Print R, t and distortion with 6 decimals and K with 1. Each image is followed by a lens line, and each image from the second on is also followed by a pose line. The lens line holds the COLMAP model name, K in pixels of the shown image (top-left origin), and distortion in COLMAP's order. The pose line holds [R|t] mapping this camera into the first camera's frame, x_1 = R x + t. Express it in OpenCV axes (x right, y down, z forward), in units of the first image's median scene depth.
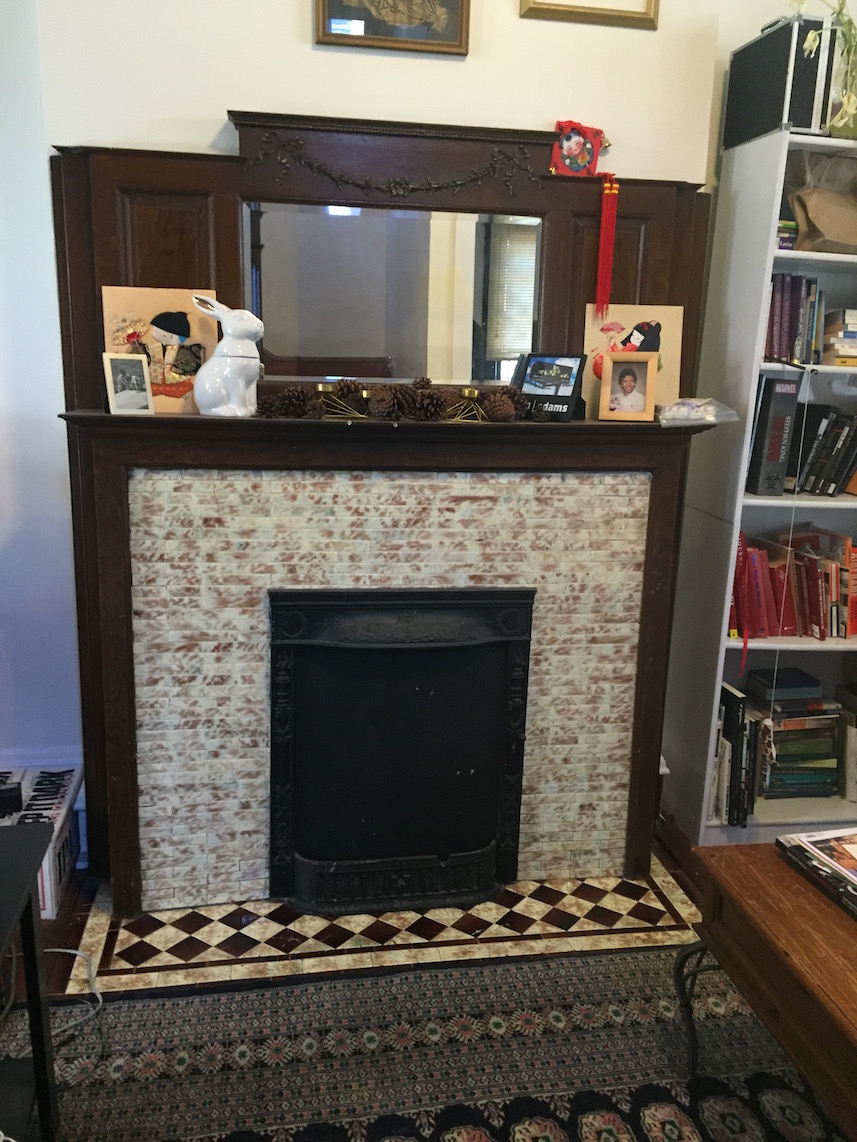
lens RADIAL K [[967.7, 0, 430.7], [0, 967.7, 570.4], [0, 0, 1]] dist [0.095821, -0.119371]
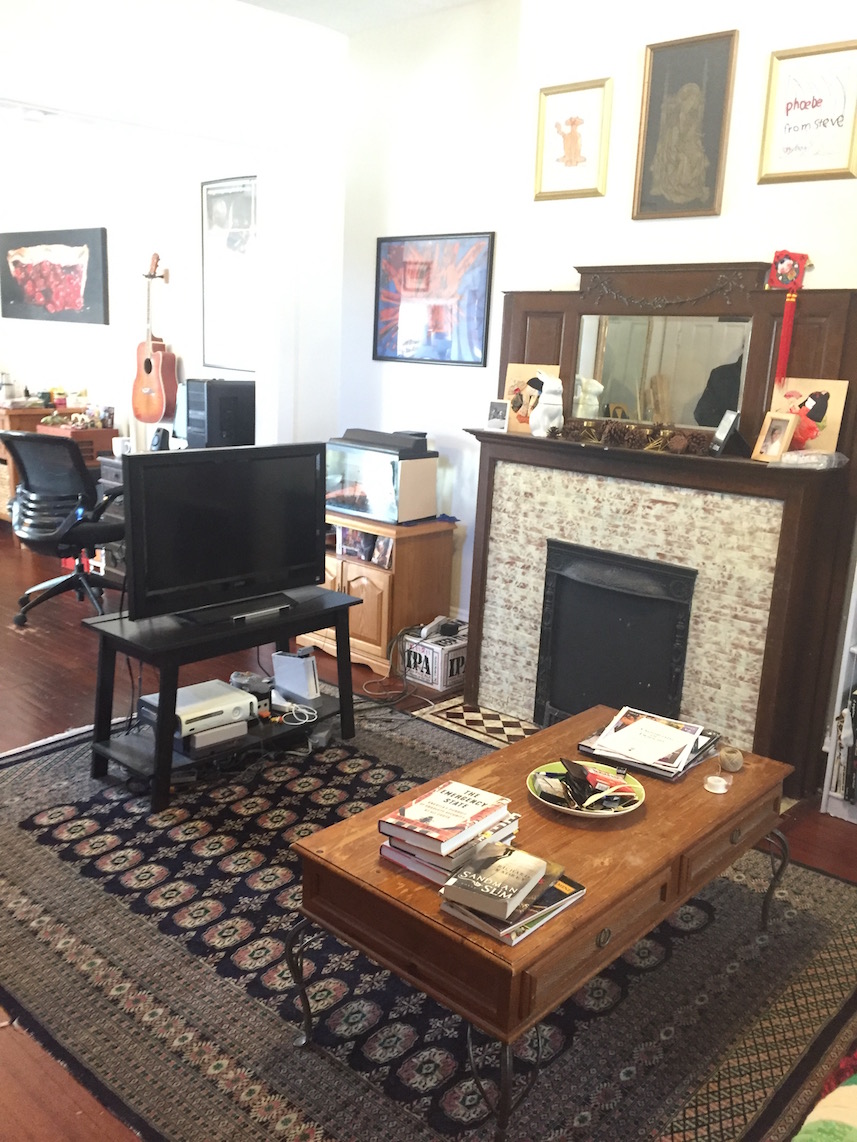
lens RADIAL K [[967.7, 0, 430.7], [0, 967.7, 570.4], [0, 0, 1]] dist [0.095821, -0.119371]
pose [[0.618732, 0.182430, -0.764127, 0.992787], [-0.201144, 0.977029, 0.070388, -0.003430], [0.759415, 0.110148, 0.641214, -0.244179]]
